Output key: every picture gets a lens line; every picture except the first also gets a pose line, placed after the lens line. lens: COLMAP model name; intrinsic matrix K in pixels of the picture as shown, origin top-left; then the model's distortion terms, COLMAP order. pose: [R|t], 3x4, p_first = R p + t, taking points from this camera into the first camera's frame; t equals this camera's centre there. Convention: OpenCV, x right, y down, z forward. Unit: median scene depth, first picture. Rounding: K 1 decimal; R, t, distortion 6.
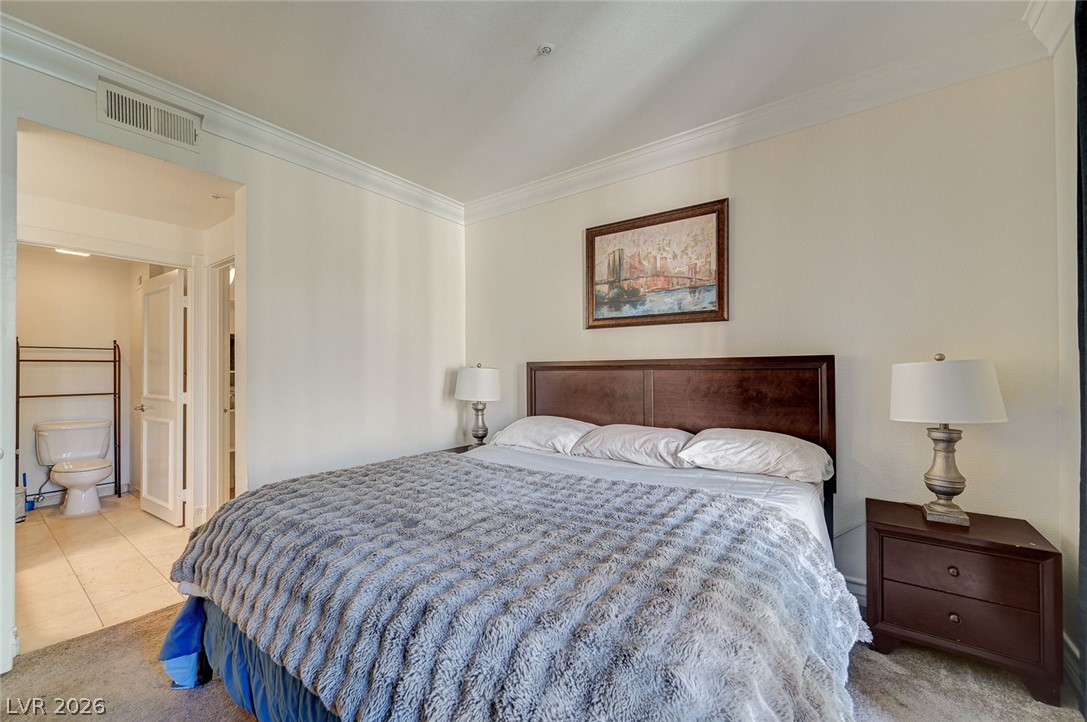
lens RADIAL K [[429.3, 0, 547.2], [0, 429.3, 369.9], [0, 0, 1]] dist [0.000977, 0.000293]
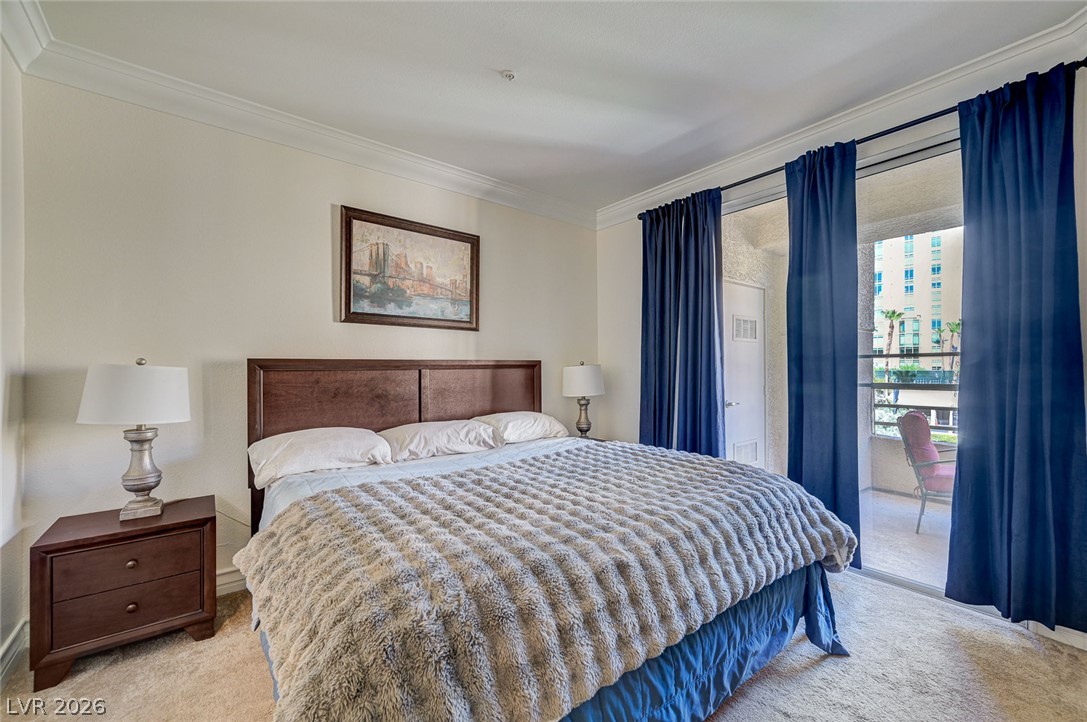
lens RADIAL K [[429.3, 0, 547.2], [0, 429.3, 369.9], [0, 0, 1]] dist [0.000977, 0.000293]
pose [[0.263267, -0.004664, 0.964712, -0.695066], [-0.001799, 0.999984, 0.005326, -0.005190], [-0.964721, -0.003137, 0.263254, 0.416214]]
